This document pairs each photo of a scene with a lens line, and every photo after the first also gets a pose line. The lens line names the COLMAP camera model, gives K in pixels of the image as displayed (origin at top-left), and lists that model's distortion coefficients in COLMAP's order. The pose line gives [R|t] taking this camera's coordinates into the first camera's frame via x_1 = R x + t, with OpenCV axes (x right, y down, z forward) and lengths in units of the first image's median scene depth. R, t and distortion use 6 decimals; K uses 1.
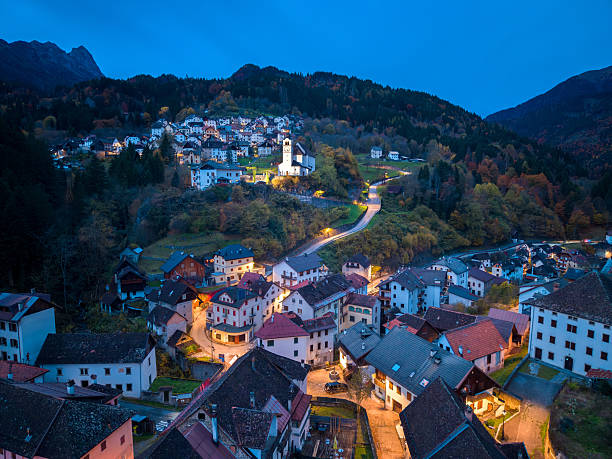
lens RADIAL K [[409.0, 0, 306.0], [0, 409.0, 229.5], [0, 0, 1]] dist [0.026299, -0.042301]
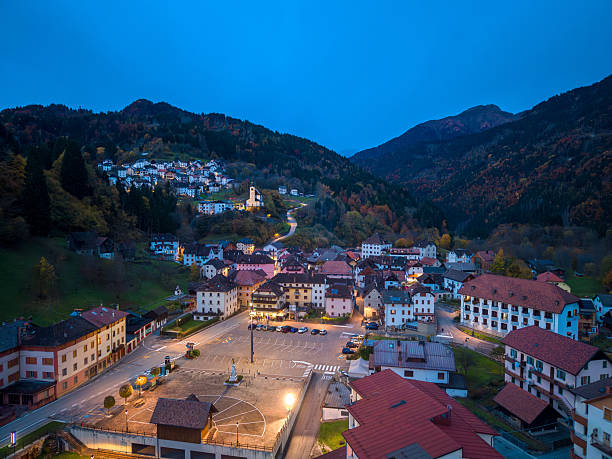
lens RADIAL K [[409.0, 0, 306.0], [0, 409.0, 229.5], [0, 0, 1]] dist [0.026299, -0.042301]
pose [[0.959040, -0.013878, 0.282932, -0.274495], [0.033735, 0.997287, -0.065430, 0.083083], [-0.281256, 0.072295, 0.956906, -0.677939]]
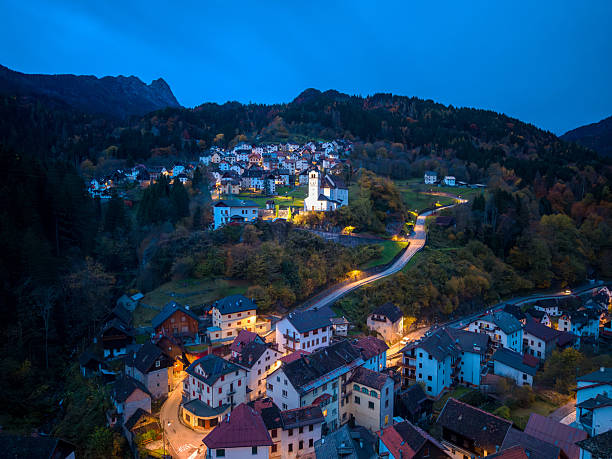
lens RADIAL K [[409.0, 0, 306.0], [0, 409.0, 229.5], [0, 0, 1]] dist [0.026299, -0.042301]
pose [[0.988343, 0.010612, -0.151872, 0.062284], [-0.018045, 0.998701, -0.047647, -0.037095], [0.151170, 0.049832, 0.987251, 0.078428]]
